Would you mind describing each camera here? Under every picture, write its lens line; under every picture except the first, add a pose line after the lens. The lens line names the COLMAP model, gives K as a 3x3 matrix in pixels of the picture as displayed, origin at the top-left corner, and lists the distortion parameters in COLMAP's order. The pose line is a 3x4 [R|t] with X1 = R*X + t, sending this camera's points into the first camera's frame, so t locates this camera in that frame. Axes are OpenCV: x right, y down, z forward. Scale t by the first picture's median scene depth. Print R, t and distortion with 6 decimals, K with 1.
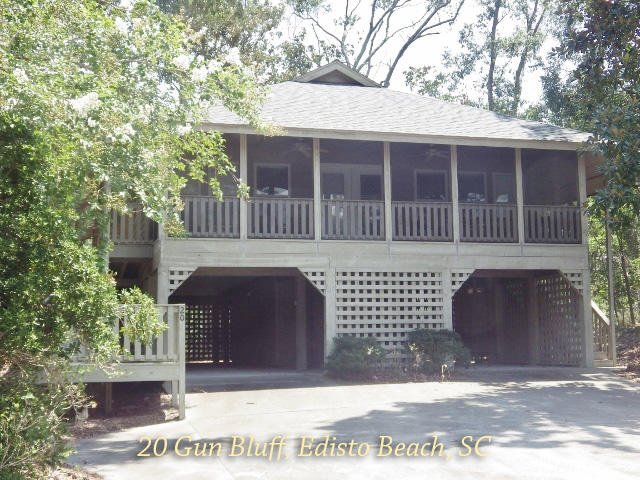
lens RADIAL K [[907.3, 0, 320.0], [0, 907.3, 240.0], [0, 0, 1]] dist [-0.012750, 0.017159]
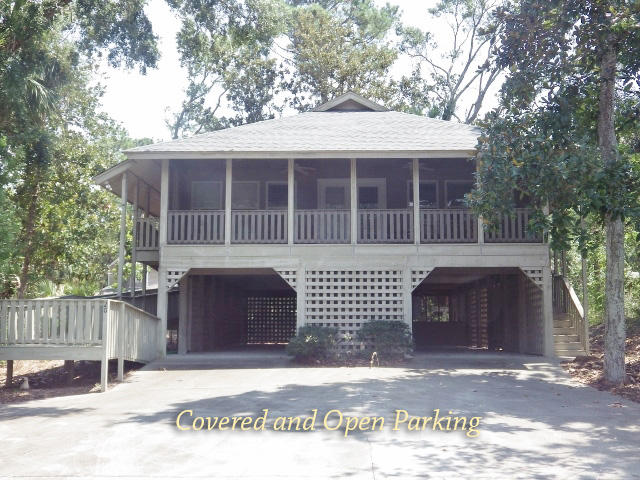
lens RADIAL K [[747.6, 0, 320.0], [0, 747.6, 240.0], [0, 0, 1]] dist [0.016369, 0.003642]
pose [[0.957192, -0.021732, -0.288637, 0.314623], [0.019699, 0.999756, -0.009947, 0.004924], [0.288783, 0.003835, 0.957387, 0.075729]]
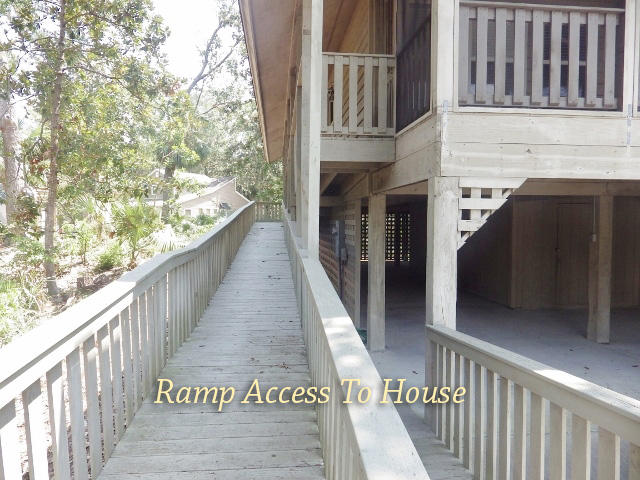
lens RADIAL K [[438.1, 0, 320.0], [0, 438.1, 240.0], [0, 0, 1]] dist [-0.002958, -0.002082]
pose [[0.986728, 0.022965, -0.160748, -0.187748], [0.002483, 0.987699, 0.156347, 0.024639], [0.162362, -0.154671, 0.974533, 0.750236]]
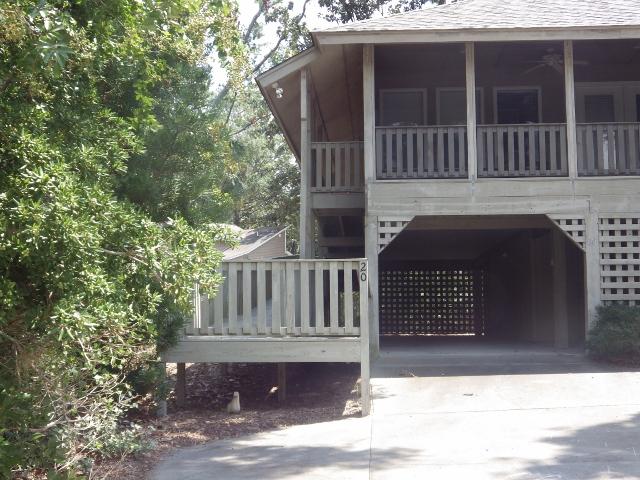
lens RADIAL K [[907.3, 0, 320.0], [0, 907.3, 240.0], [0, 0, 1]] dist [-0.012750, 0.017159]
pose [[0.948590, -0.019271, -0.315920, 0.034751], [0.029190, 0.999217, 0.026694, 0.025875], [0.315159, -0.034544, 0.948410, 0.216240]]
